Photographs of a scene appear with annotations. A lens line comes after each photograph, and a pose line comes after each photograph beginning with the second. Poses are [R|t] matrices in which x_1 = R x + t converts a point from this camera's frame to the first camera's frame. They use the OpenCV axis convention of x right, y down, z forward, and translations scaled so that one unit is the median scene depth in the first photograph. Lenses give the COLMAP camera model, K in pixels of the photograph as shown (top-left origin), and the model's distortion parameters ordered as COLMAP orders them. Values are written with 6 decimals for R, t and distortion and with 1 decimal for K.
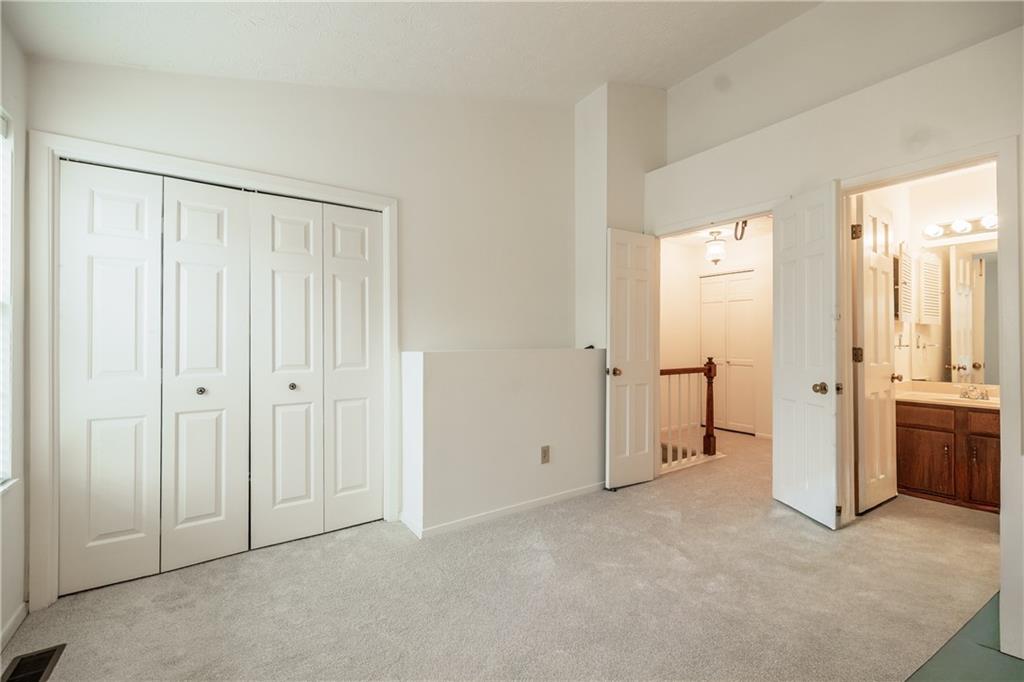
lens RADIAL K [[432.8, 0, 514.1], [0, 432.8, 336.2], [0, 0, 1]] dist [0.000834, -0.000293]
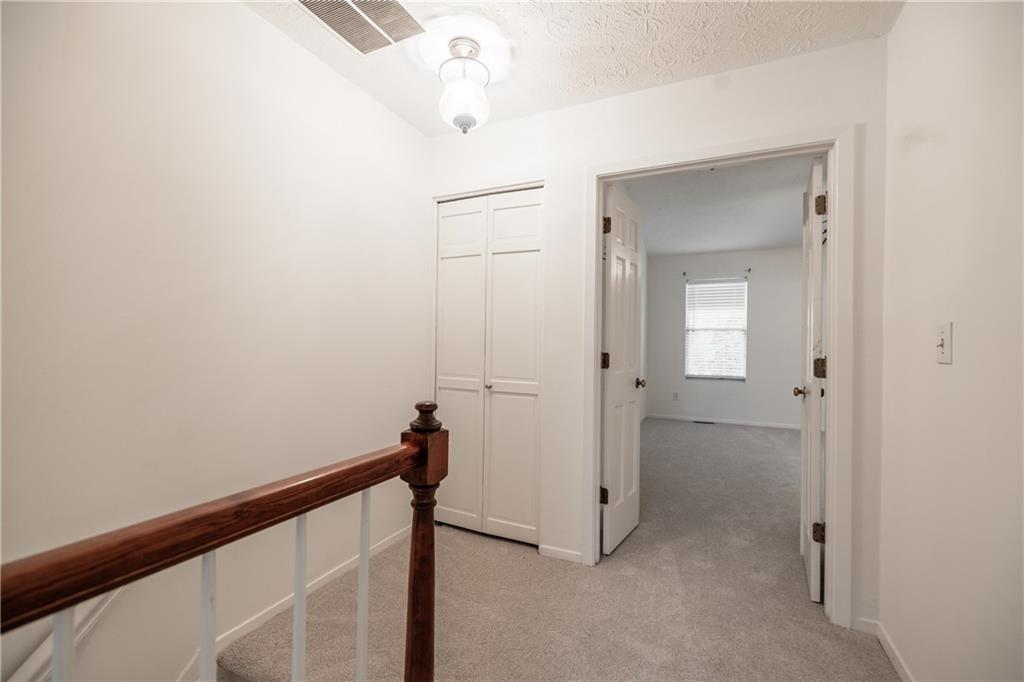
lens RADIAL K [[432.8, 0, 514.1], [0, 432.8, 336.2], [0, 0, 1]] dist [0.000834, -0.000293]
pose [[0.866504, 0.021535, 0.498705, 0.324144], [-0.018503, 0.999768, -0.011023, 0.011213], [-0.498827, 0.000324, 0.866702, 0.663405]]
